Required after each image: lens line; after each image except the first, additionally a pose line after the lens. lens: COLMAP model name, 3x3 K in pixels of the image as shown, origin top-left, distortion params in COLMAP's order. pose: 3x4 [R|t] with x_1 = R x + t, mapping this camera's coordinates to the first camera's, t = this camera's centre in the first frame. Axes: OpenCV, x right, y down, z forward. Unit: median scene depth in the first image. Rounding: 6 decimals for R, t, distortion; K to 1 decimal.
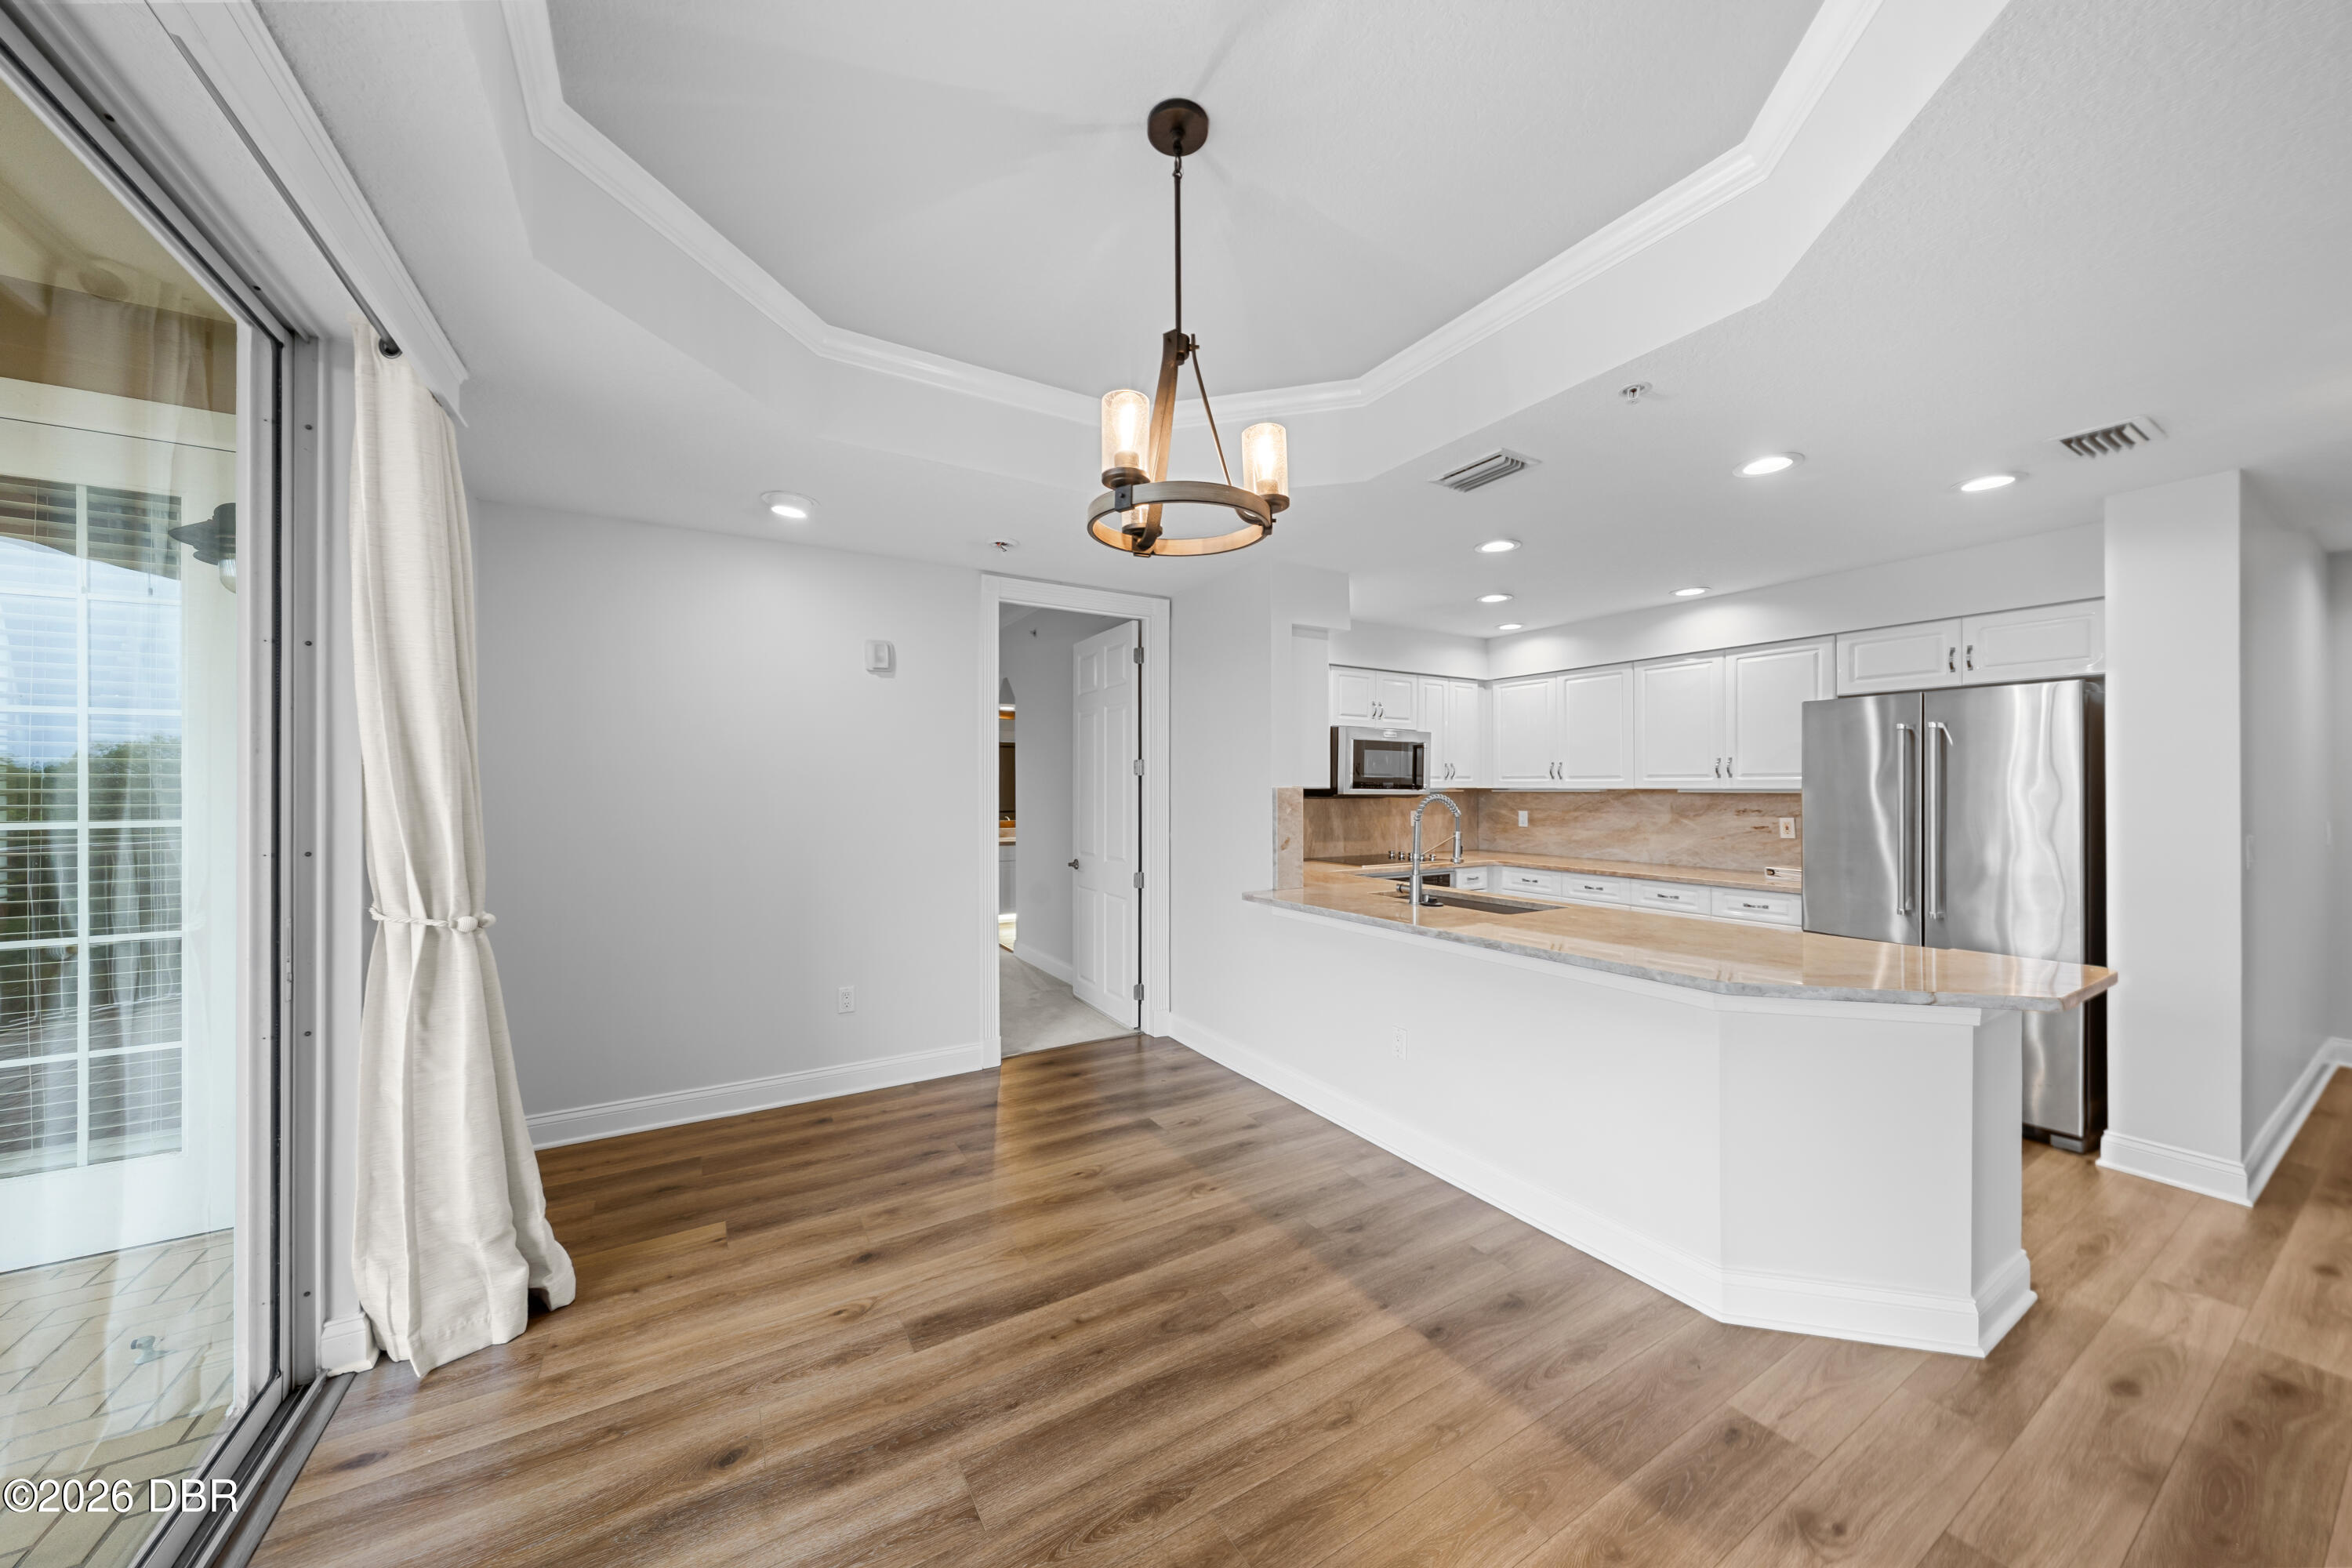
lens RADIAL K [[807.2, 0, 1160.1], [0, 807.2, 787.3], [0, 0, 1]] dist [0.000688, -0.000460]
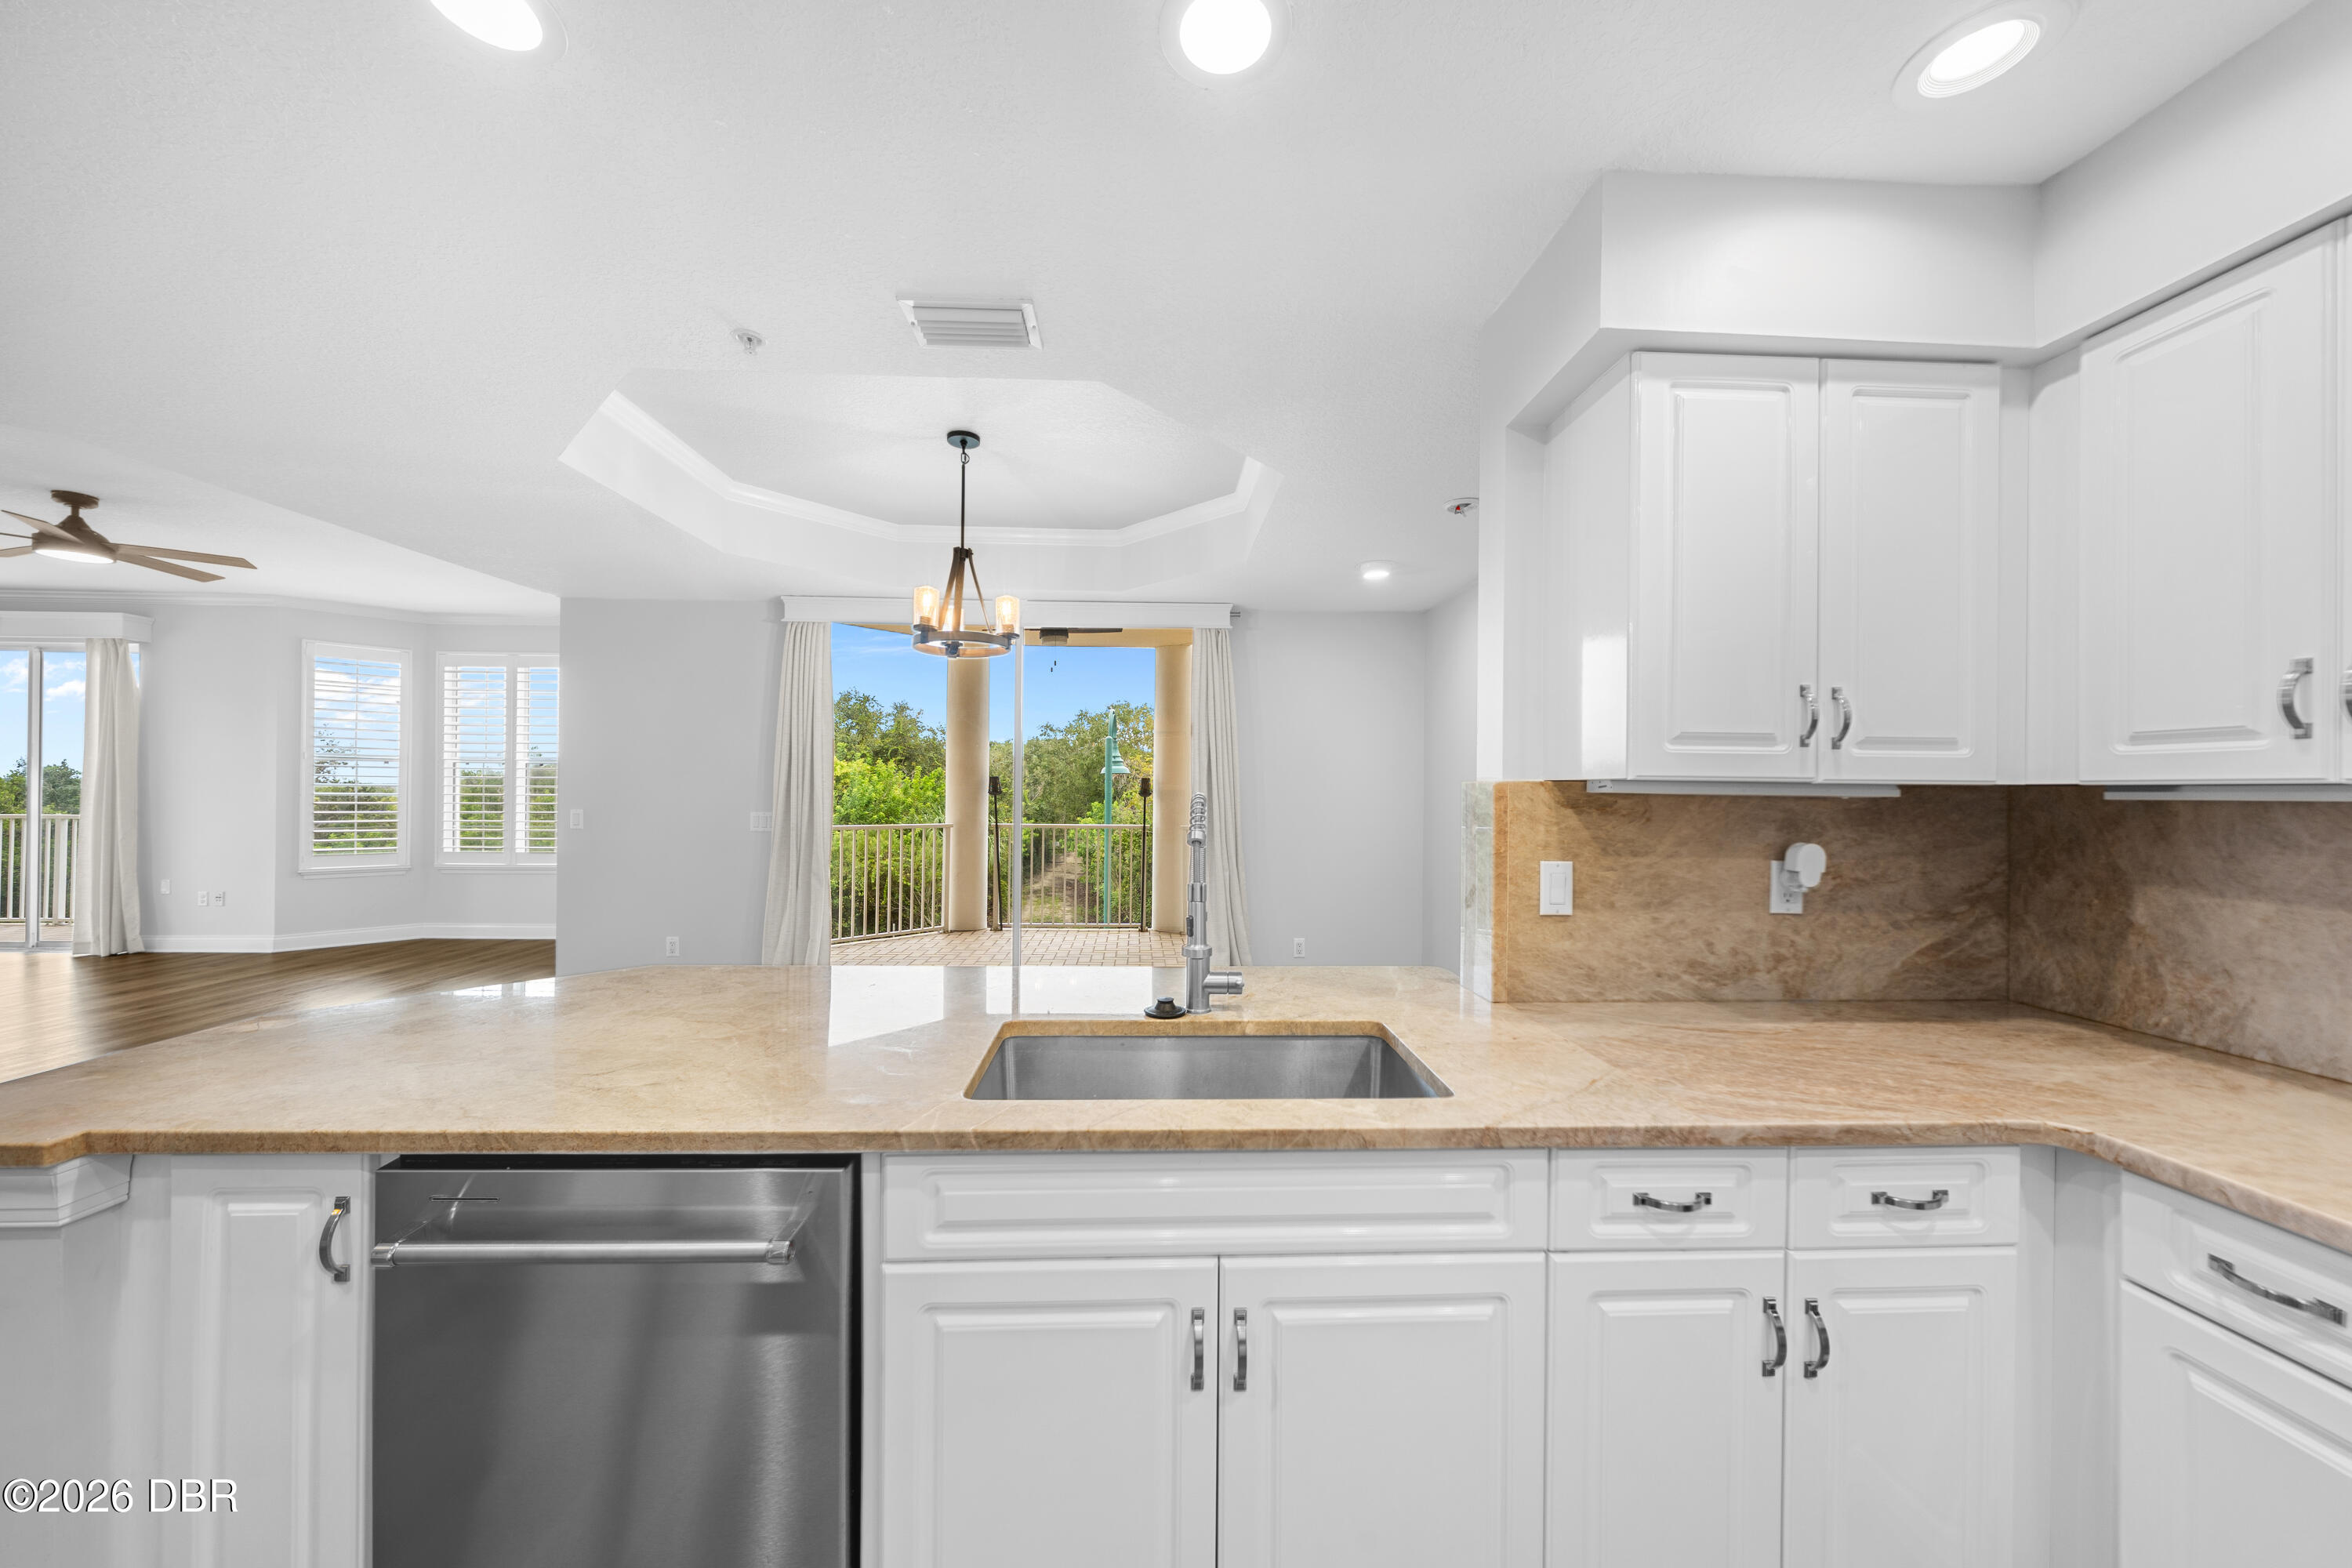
lens RADIAL K [[807.2, 0, 1169.8], [0, 807.2, 788.2], [0, 0, 1]] dist [0.000688, -0.000460]
pose [[-0.475101, -0.008017, -0.879895, 0.859732], [-0.008389, 0.999954, -0.004582, 0.010134], [0.879891, 0.005204, -0.475147, 1.367066]]
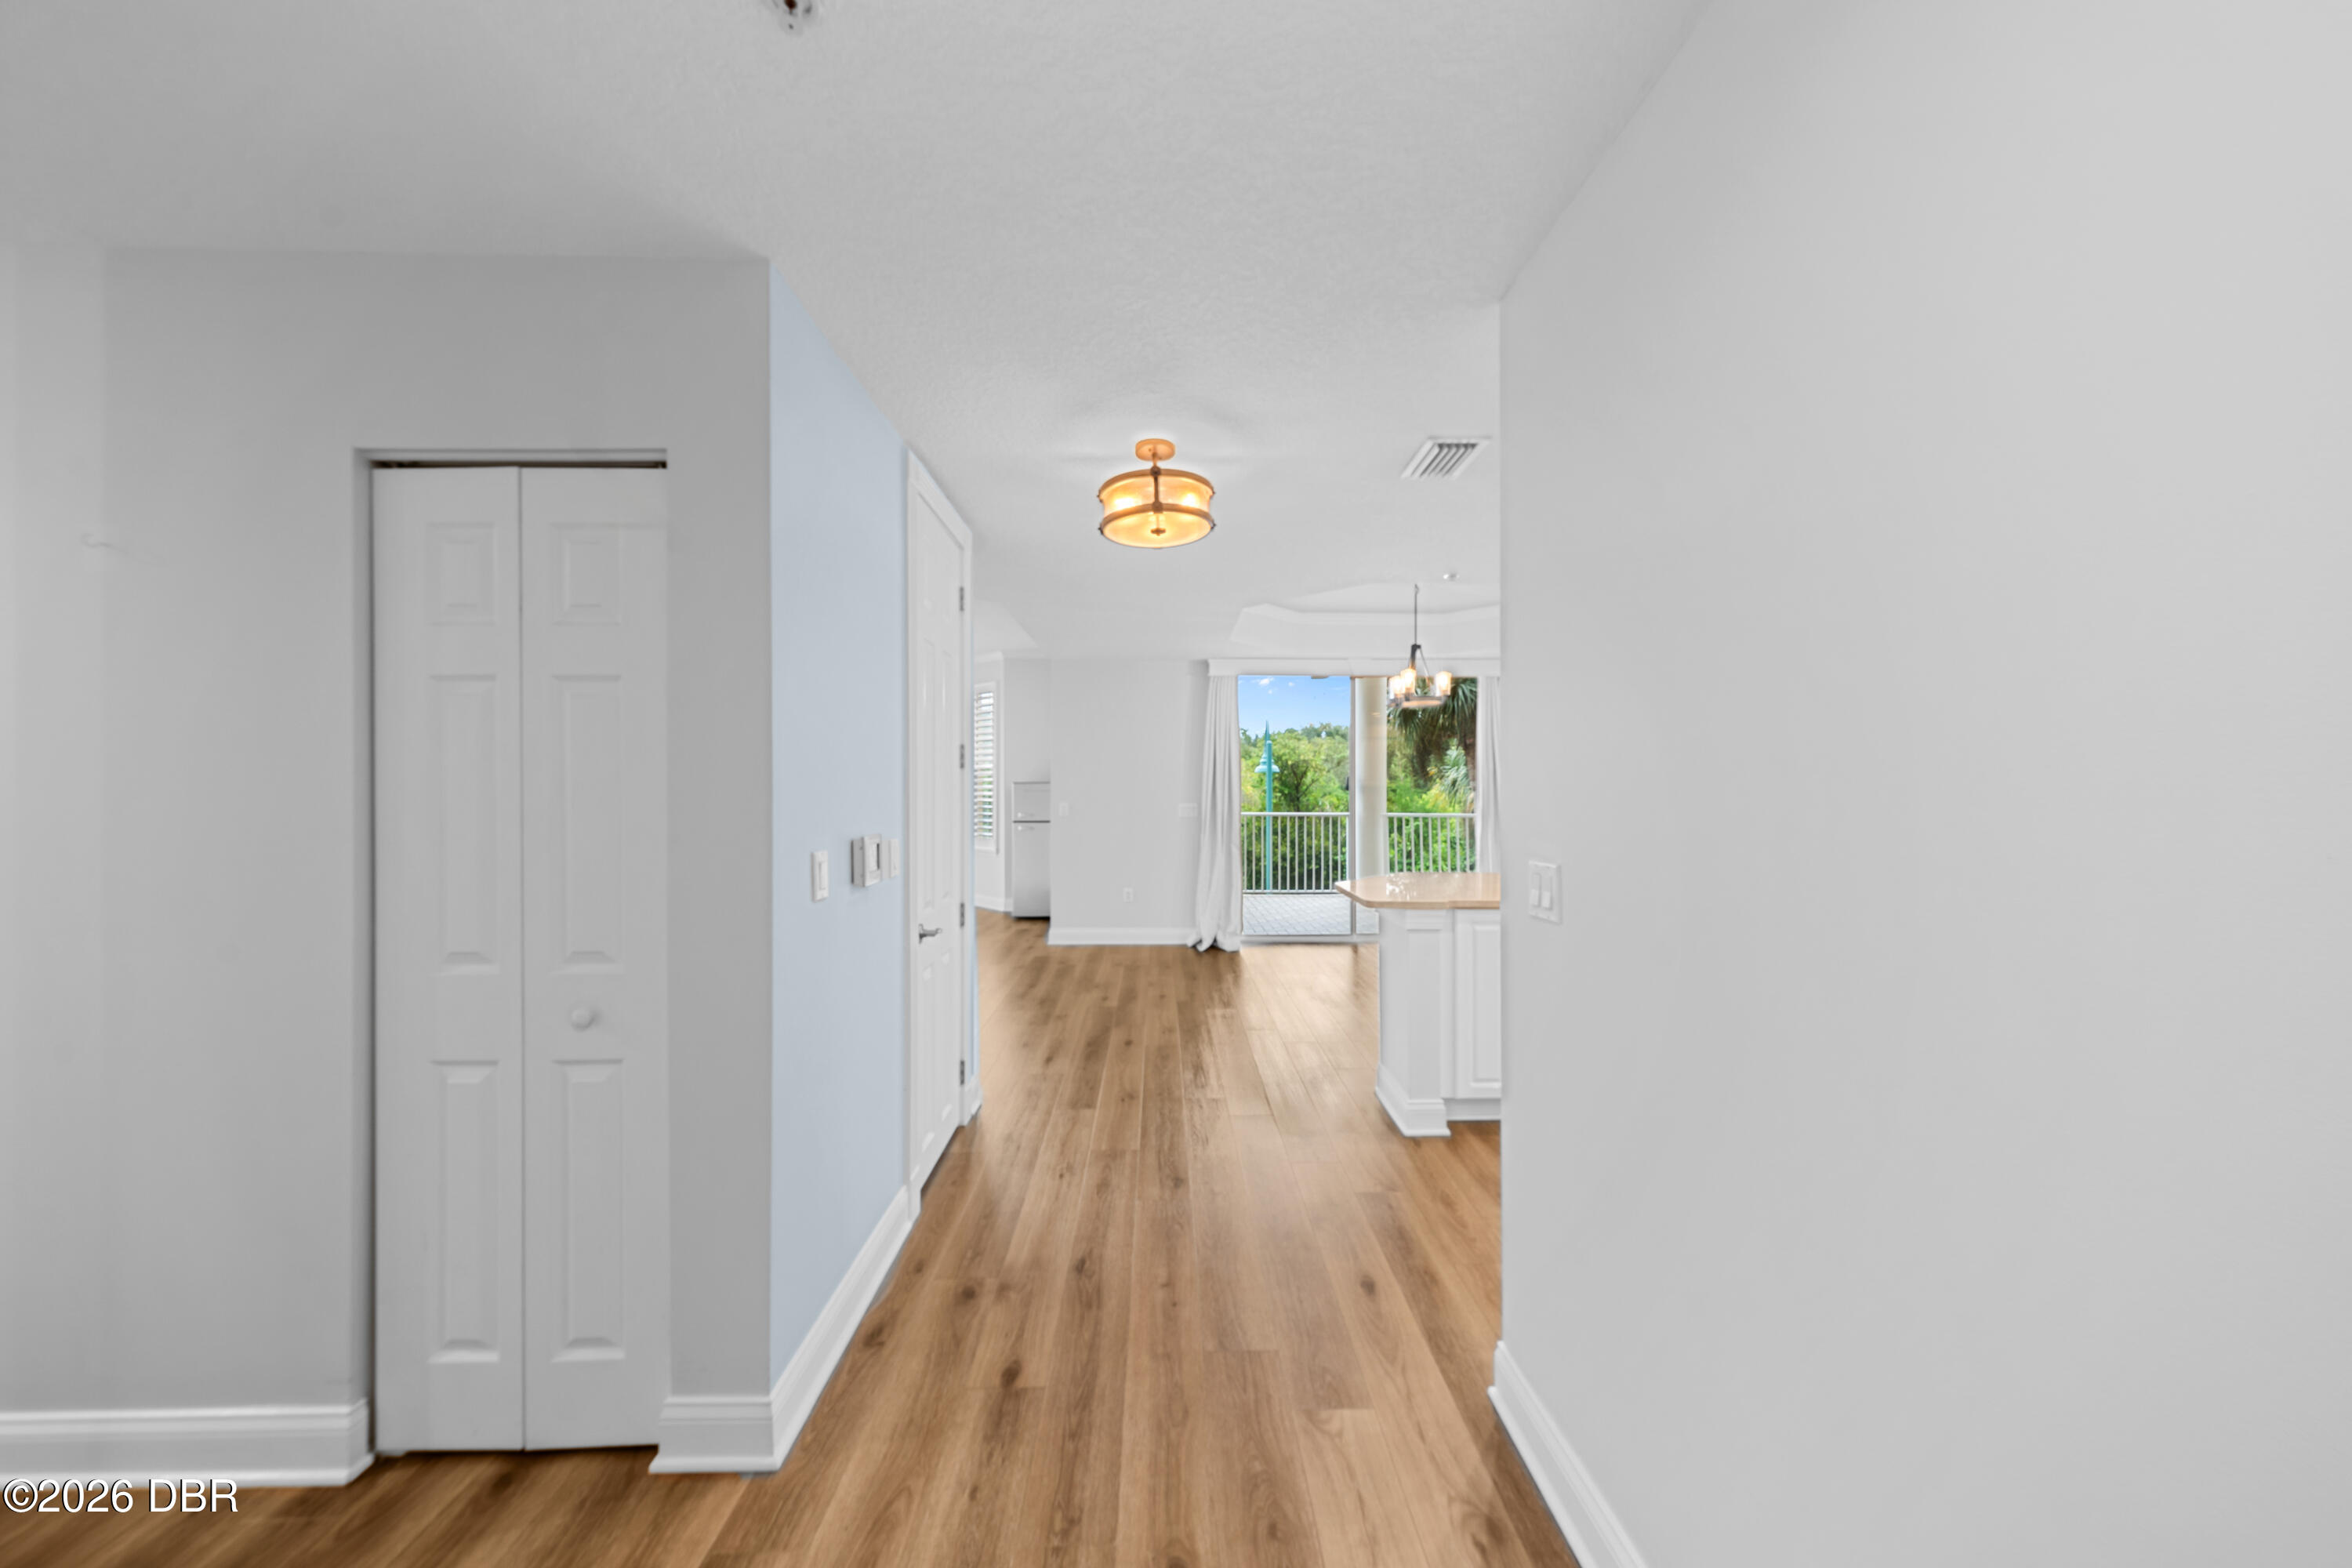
lens RADIAL K [[807.2, 0, 1177.5], [0, 807.2, 787.7], [0, 0, 1]] dist [0.000688, -0.000460]
pose [[-0.487987, 0.002594, -0.872847, 1.930263], [0.001117, 0.999997, 0.002348, 0.004150], [0.872850, 0.000171, -0.487988, 1.022346]]
